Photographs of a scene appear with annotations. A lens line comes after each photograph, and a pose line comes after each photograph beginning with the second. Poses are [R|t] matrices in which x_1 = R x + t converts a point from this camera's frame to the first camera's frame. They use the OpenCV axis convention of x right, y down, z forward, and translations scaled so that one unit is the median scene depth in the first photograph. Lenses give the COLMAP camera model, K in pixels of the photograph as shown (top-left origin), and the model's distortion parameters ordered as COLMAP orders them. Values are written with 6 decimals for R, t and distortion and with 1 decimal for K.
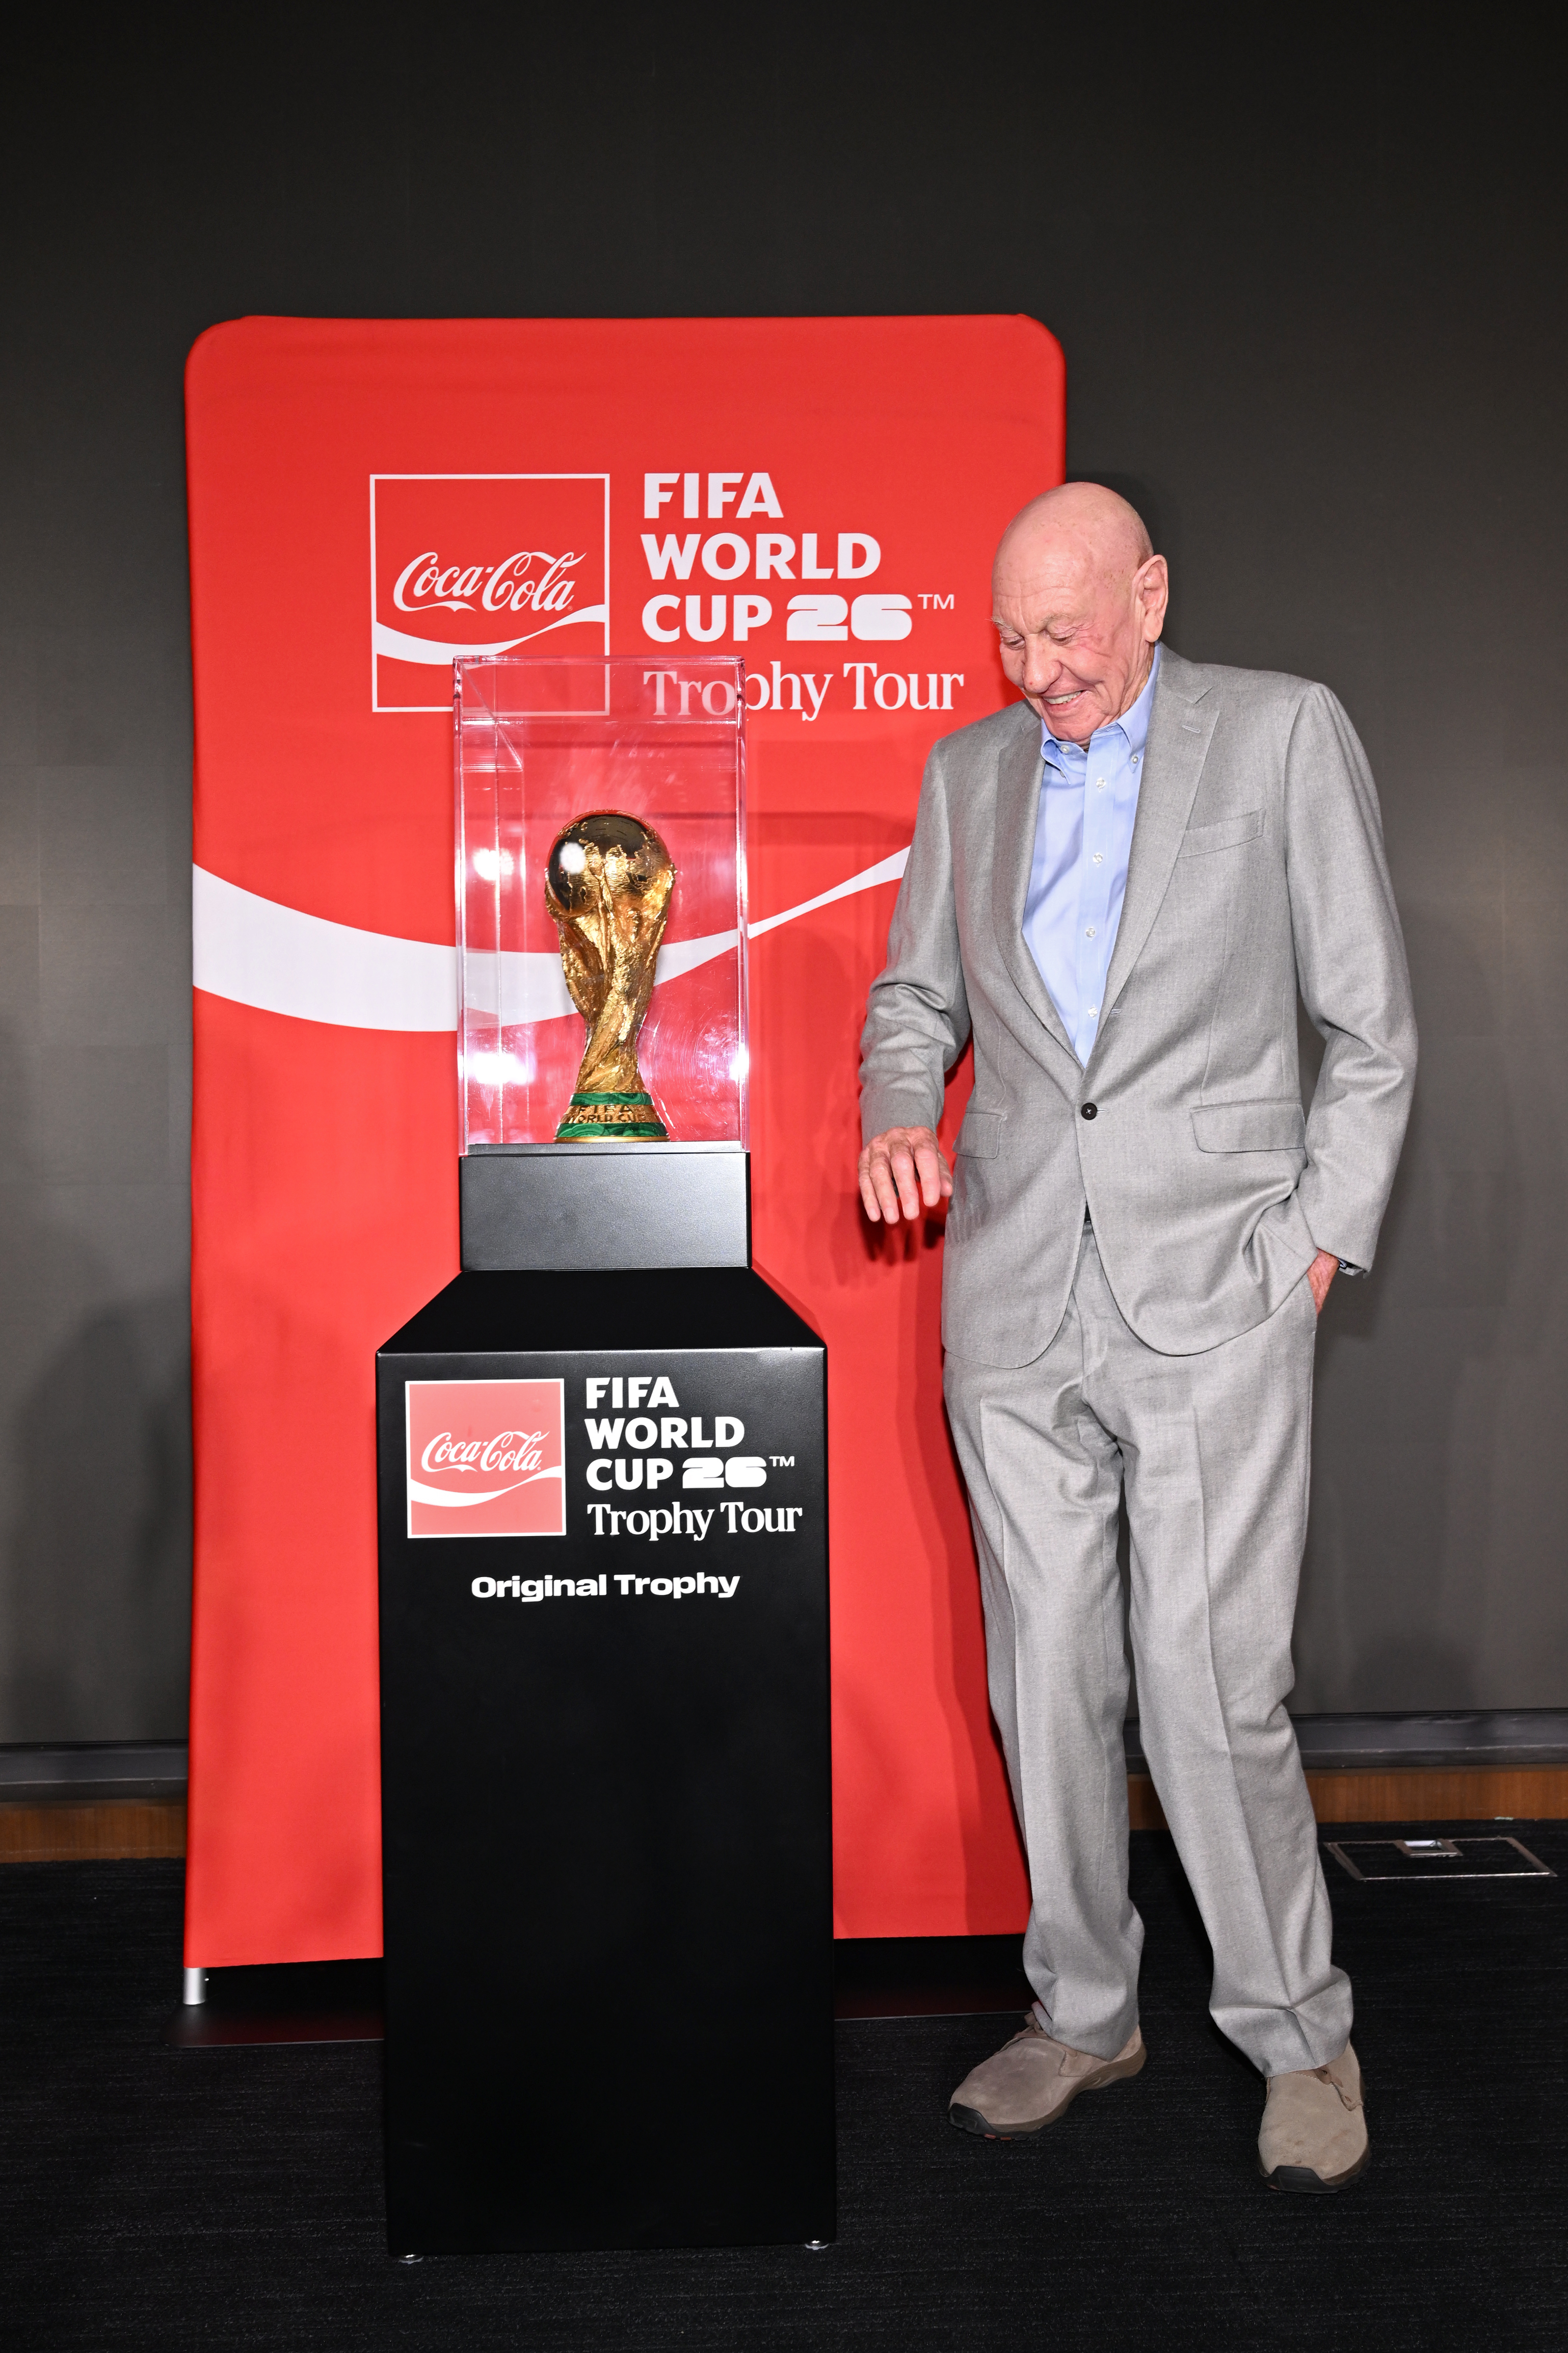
lens RADIAL K [[1996.7, 0, 815.6], [0, 1996.7, 1208.7], [0, 0, 1]] dist [-0.001789, 0.000924]
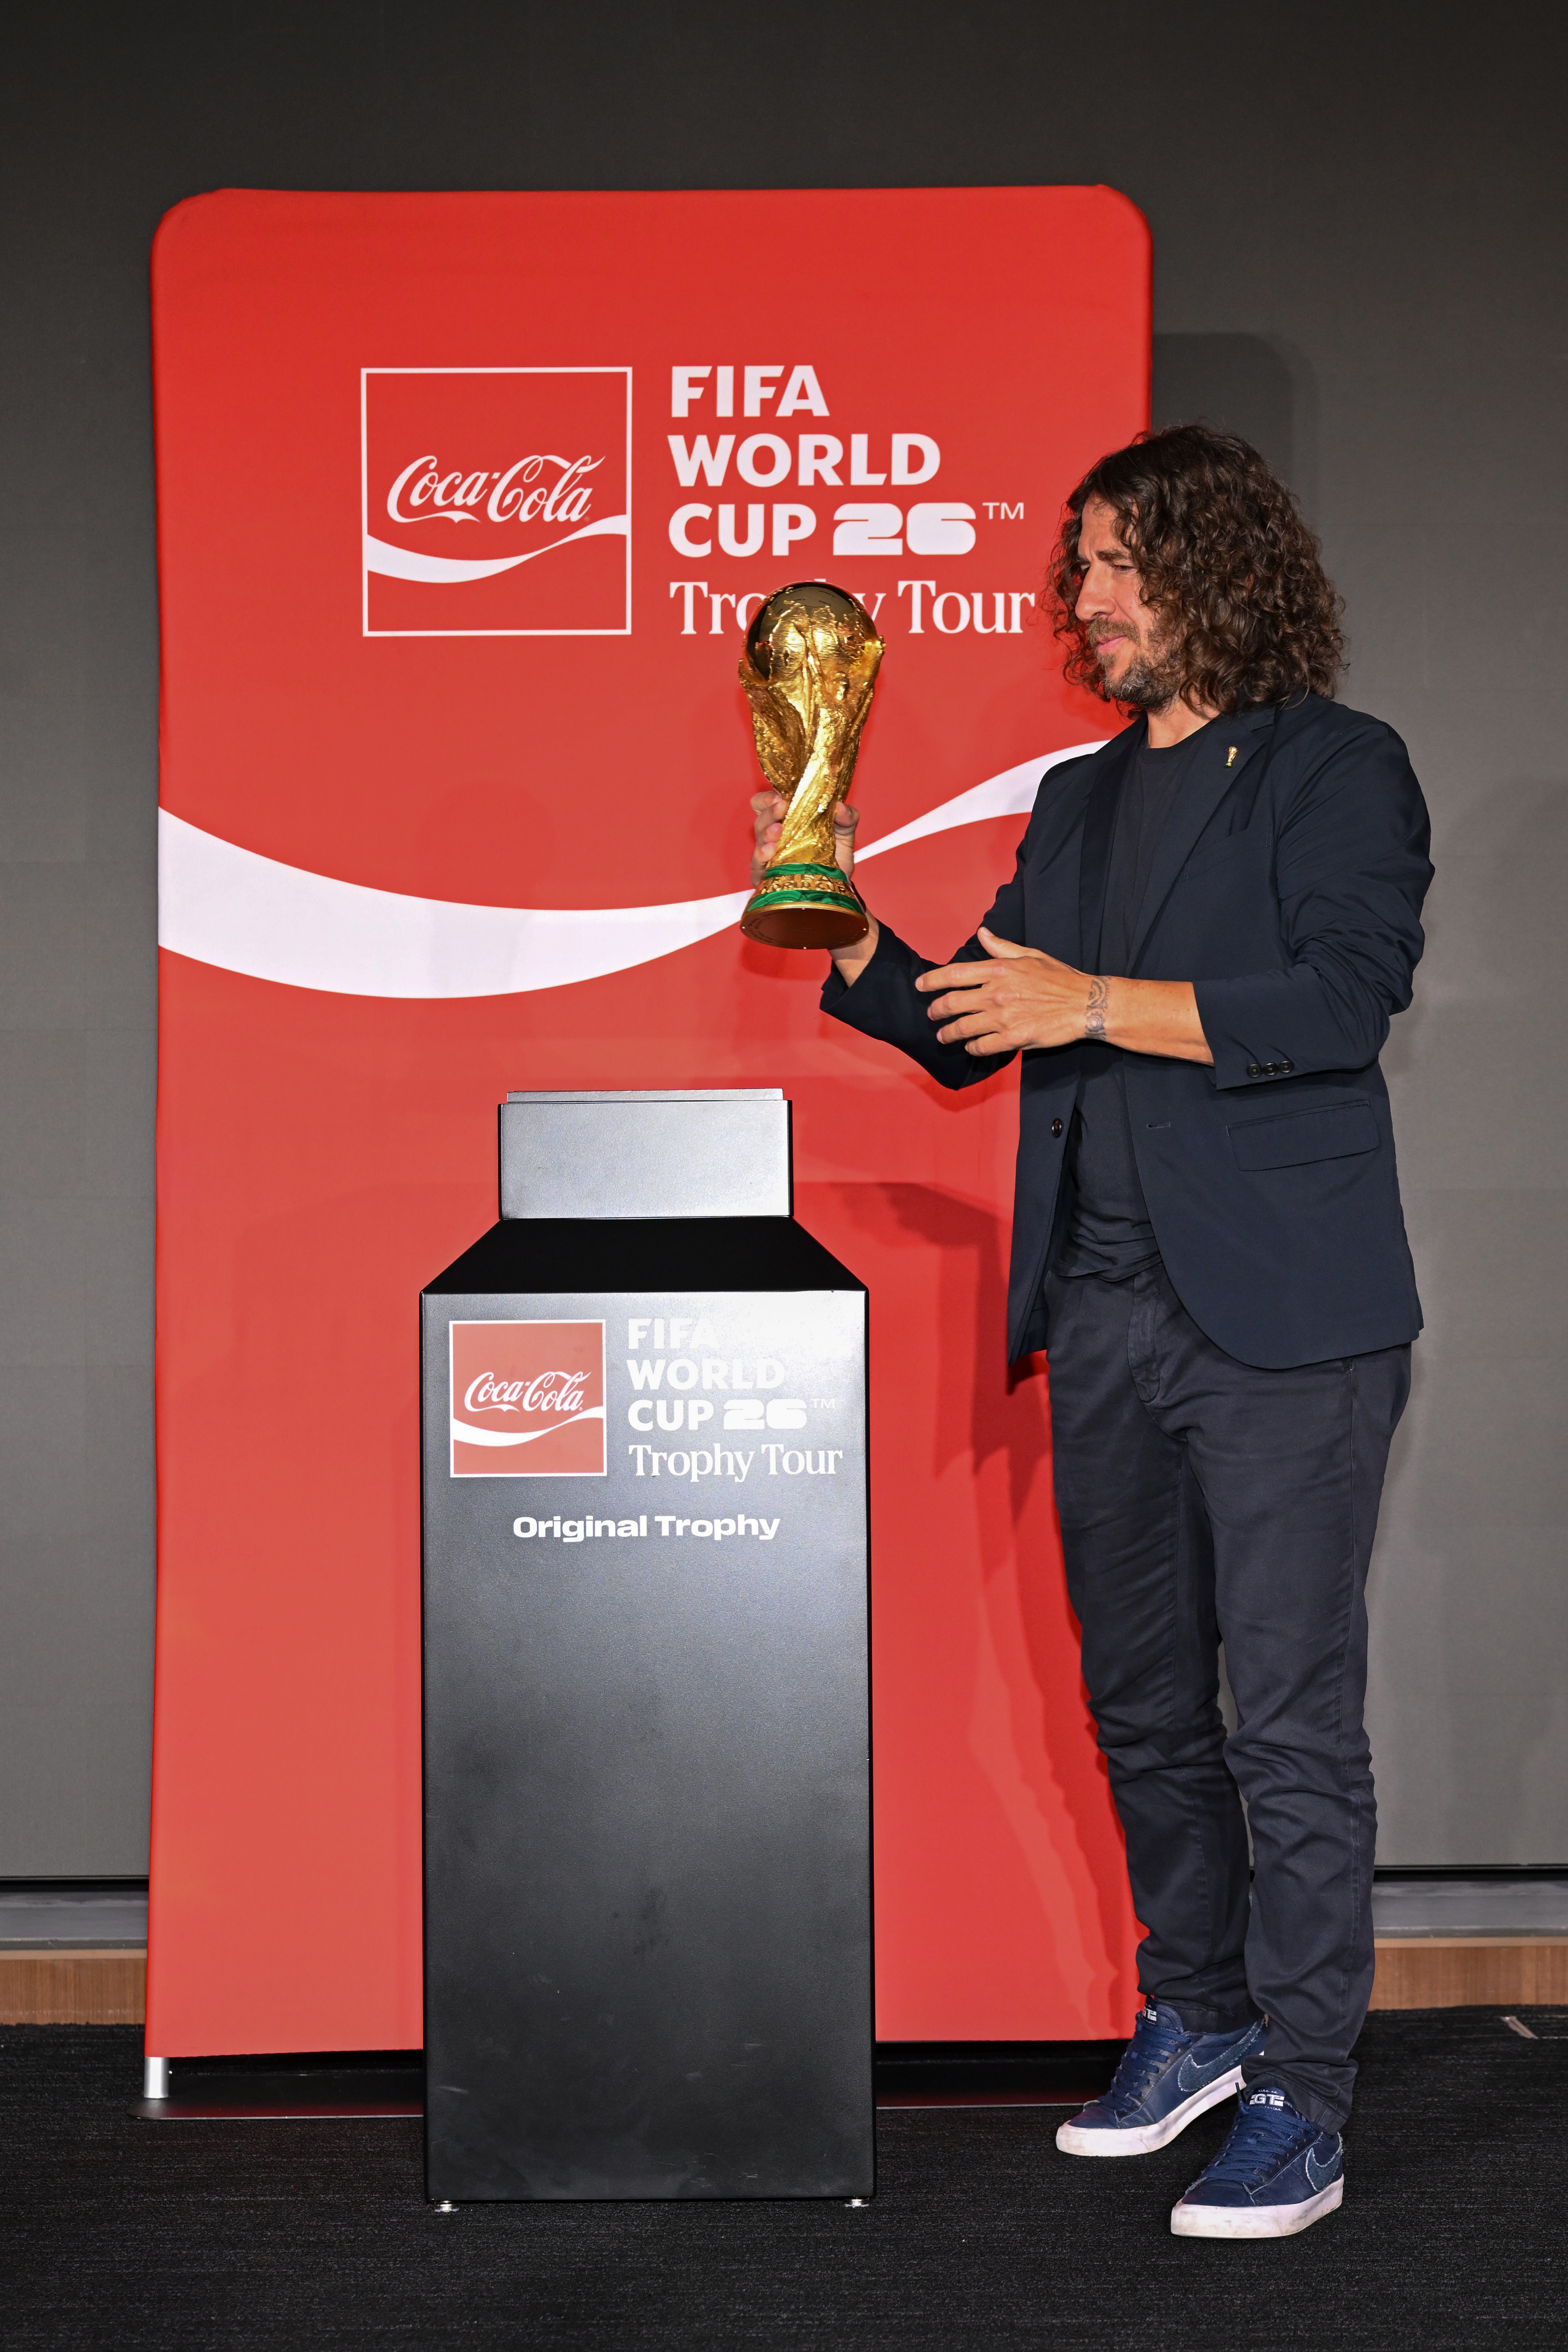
lens RADIAL K [[4011.2, 0, 858.2], [0, 4011.2, 1342.3], [0, 0, 1]] dist [0.013104, -0.036591]
pose [[0.999934, 0.002890, -0.011144, 0.021578], [-0.003287, 0.999357, -0.035697, 0.155148], [0.011034, 0.035732, 0.999301, -0.936995]]
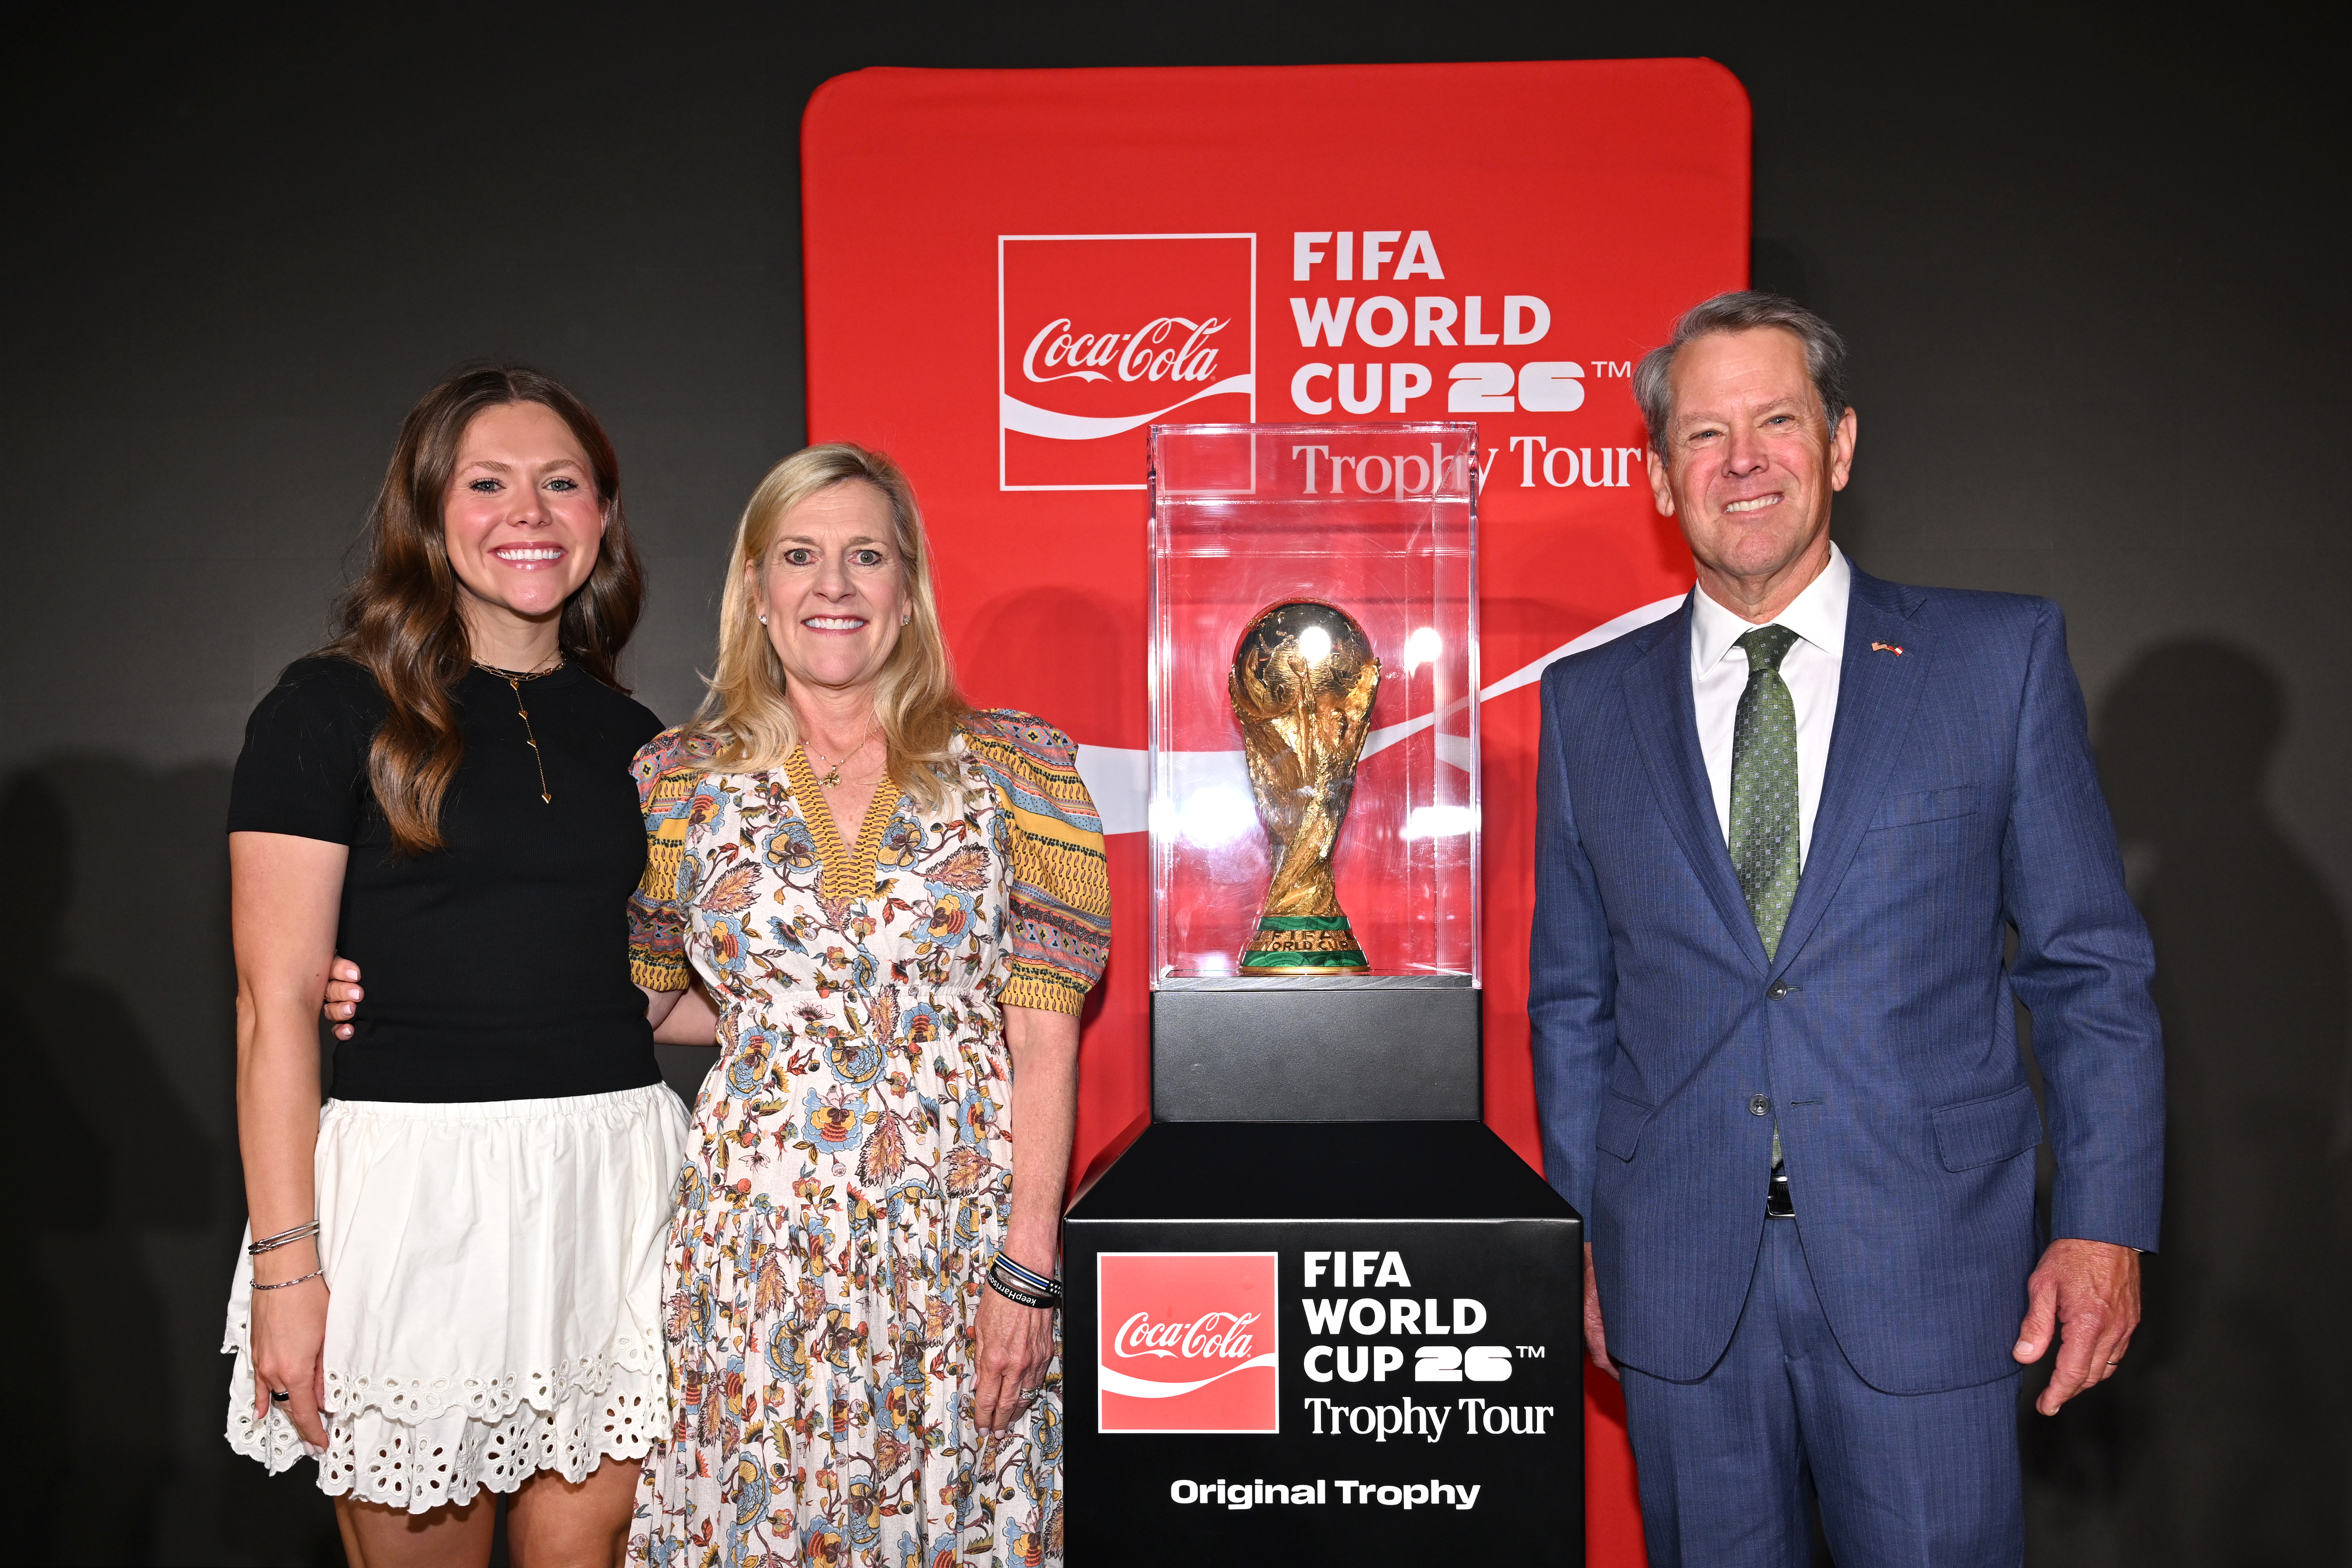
lens RADIAL K [[1879.5, 0, 1170.2], [0, 1879.5, 941.1], [0, 0, 1]] dist [0.001840, -0.001708]
pose [[0.999025, 0.007976, -0.043427, -0.128071], [-0.008583, 0.999868, -0.013812, -0.035095], [0.043311, 0.014172, 0.998961, 0.167303]]
